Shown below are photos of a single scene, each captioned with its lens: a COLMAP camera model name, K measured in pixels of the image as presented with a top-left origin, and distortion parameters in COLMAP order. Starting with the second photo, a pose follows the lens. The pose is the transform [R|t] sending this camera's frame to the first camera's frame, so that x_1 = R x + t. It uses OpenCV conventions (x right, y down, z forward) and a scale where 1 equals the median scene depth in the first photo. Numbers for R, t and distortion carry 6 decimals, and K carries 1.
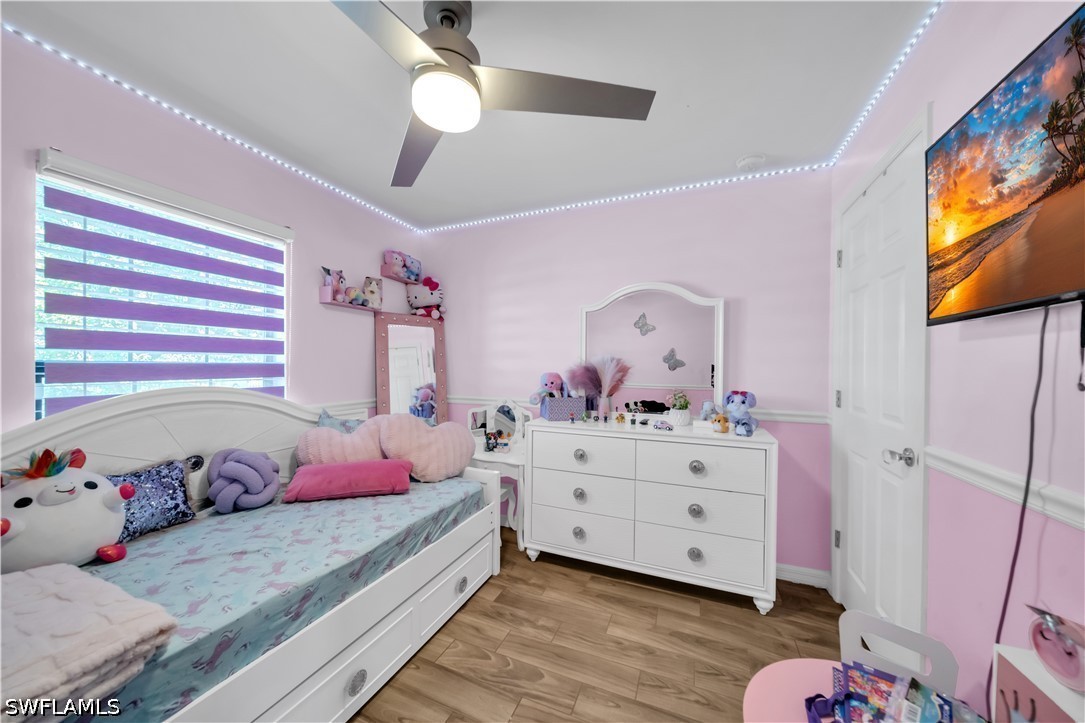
lens RADIAL K [[374.7, 0, 543.0], [0, 374.7, 366.2], [0, 0, 1]] dist [-0.001029, -0.001019]
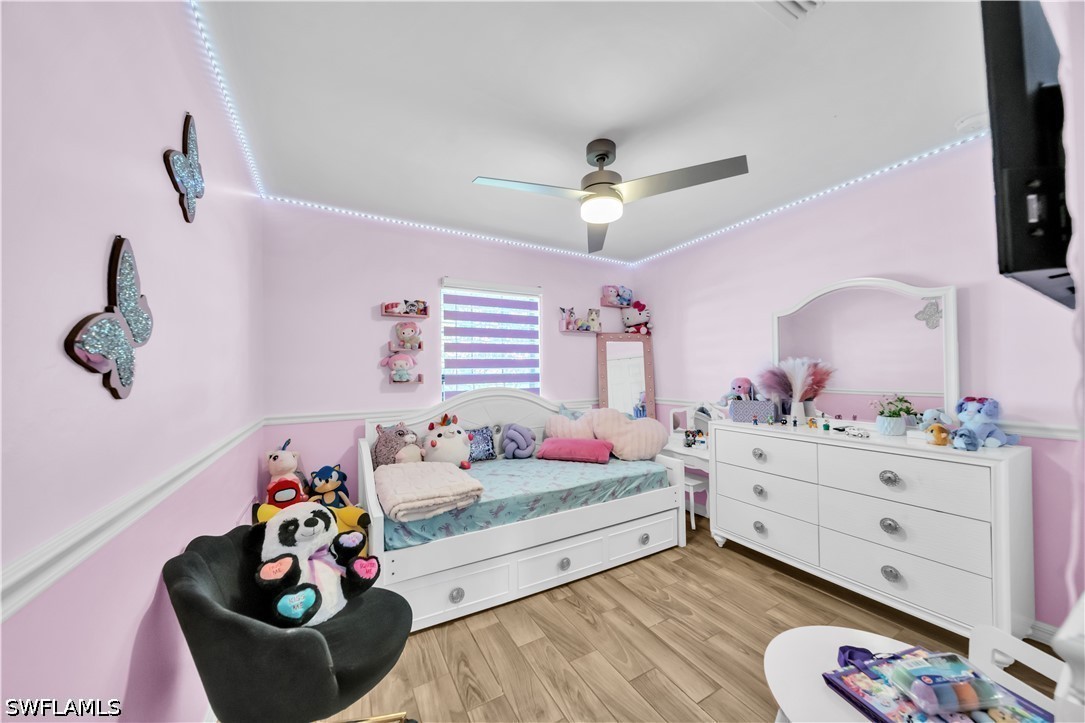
lens RADIAL K [[374.7, 0, 543.0], [0, 374.7, 361.9], [0, 0, 1]] dist [-0.001029, -0.001019]
pose [[0.788711, -0.035255, -0.613752, 0.310356], [0.017967, 0.999250, -0.034310, -0.000052], [0.614501, 0.016033, 0.788753, -0.251169]]
